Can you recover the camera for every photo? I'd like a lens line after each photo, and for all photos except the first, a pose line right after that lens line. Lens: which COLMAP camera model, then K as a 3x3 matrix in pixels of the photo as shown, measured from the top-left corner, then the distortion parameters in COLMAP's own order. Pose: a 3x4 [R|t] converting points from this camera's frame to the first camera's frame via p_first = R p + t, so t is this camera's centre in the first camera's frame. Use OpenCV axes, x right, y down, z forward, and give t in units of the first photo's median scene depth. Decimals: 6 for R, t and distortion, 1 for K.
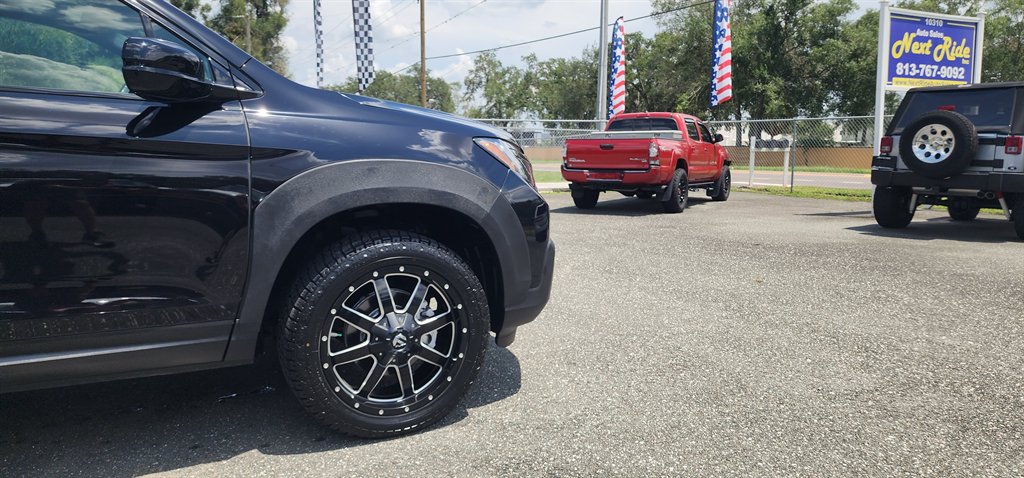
lens RADIAL K [[683.4, 0, 520.9], [0, 683.4, 240.1], [0, 0, 1]] dist [0.080311, -0.075418]
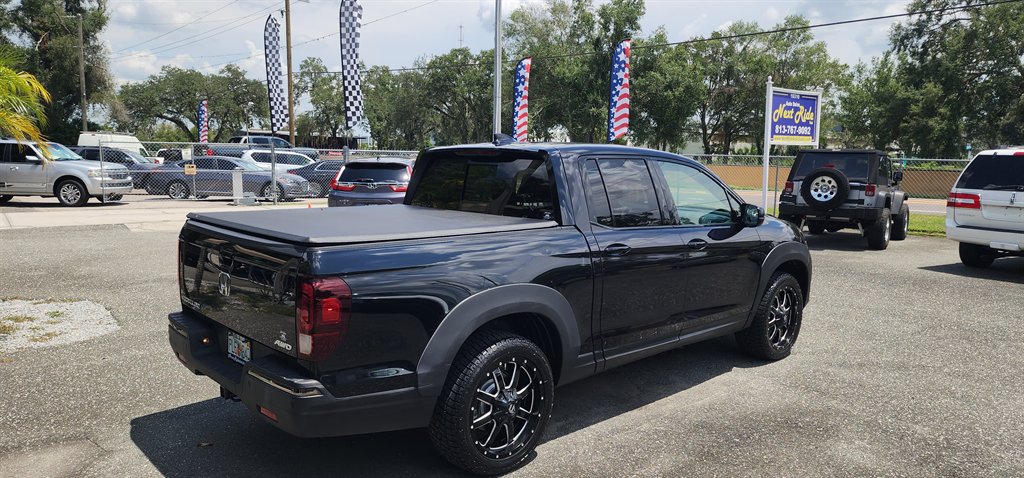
lens RADIAL K [[683.4, 0, 520.9], [0, 683.4, 240.1], [0, 0, 1]] dist [0.080311, -0.075418]
pose [[0.961032, -0.023673, 0.275422, -0.218263], [0.025217, 0.999680, -0.002064, -0.017431], [-0.275284, 0.008929, 0.961321, -0.131969]]
